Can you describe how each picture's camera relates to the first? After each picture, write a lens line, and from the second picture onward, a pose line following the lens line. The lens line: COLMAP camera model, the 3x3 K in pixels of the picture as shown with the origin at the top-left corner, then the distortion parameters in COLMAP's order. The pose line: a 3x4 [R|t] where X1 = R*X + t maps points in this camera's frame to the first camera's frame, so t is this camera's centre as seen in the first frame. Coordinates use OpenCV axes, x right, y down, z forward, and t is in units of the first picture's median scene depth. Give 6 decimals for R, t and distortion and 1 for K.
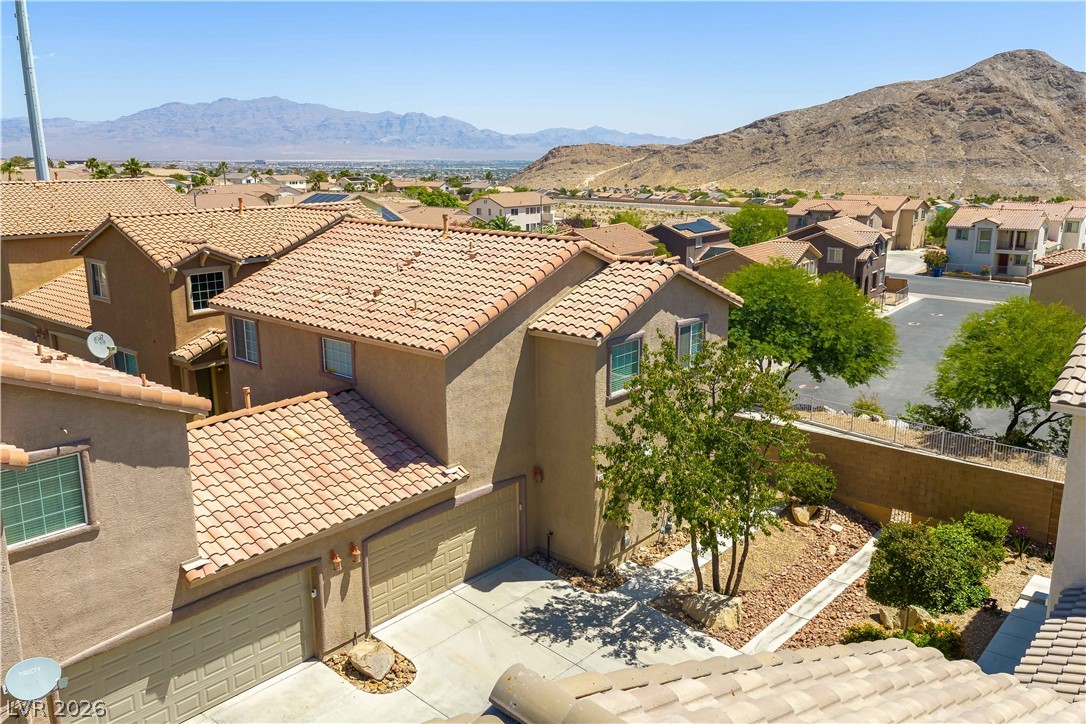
lens RADIAL K [[918.4, 0, 543.8], [0, 918.4, 362.1], [0, 0, 1]] dist [0.016780, 0.007334]
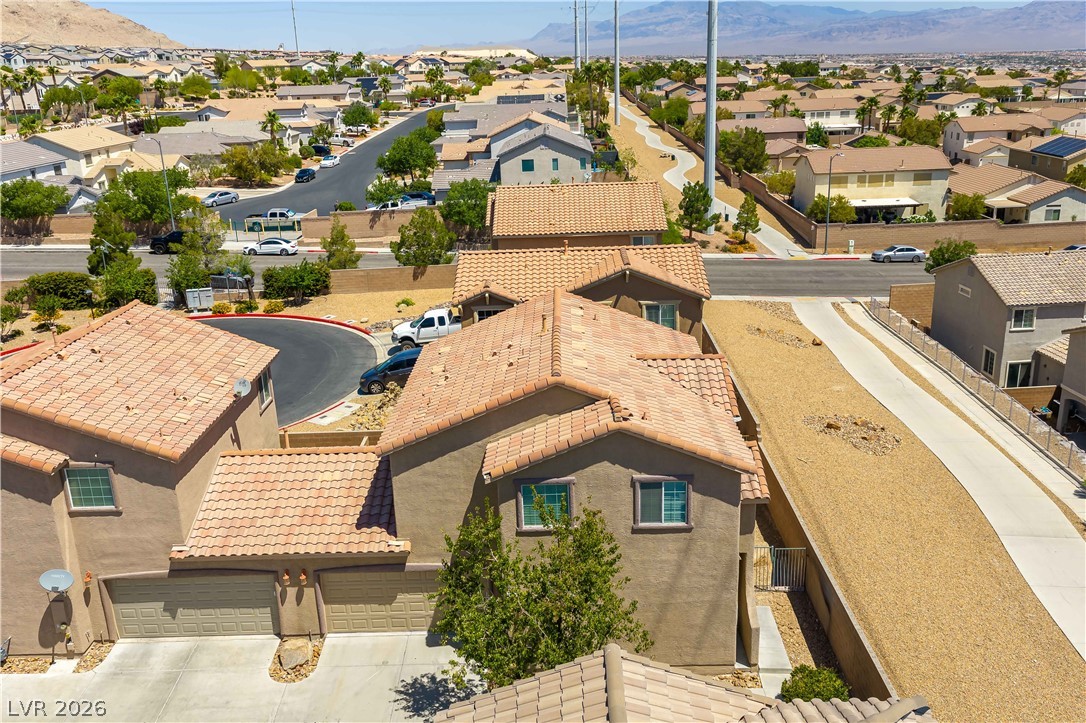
lens RADIAL K [[918.4, 0, 538.4], [0, 918.4, 362.2], [0, 0, 1]] dist [0.016780, 0.007334]
pose [[0.627166, 0.219770, -0.747238, 0.949984], [-0.138759, 0.975546, 0.170456, -0.380211], [0.766426, -0.003218, 0.642324, 0.377737]]
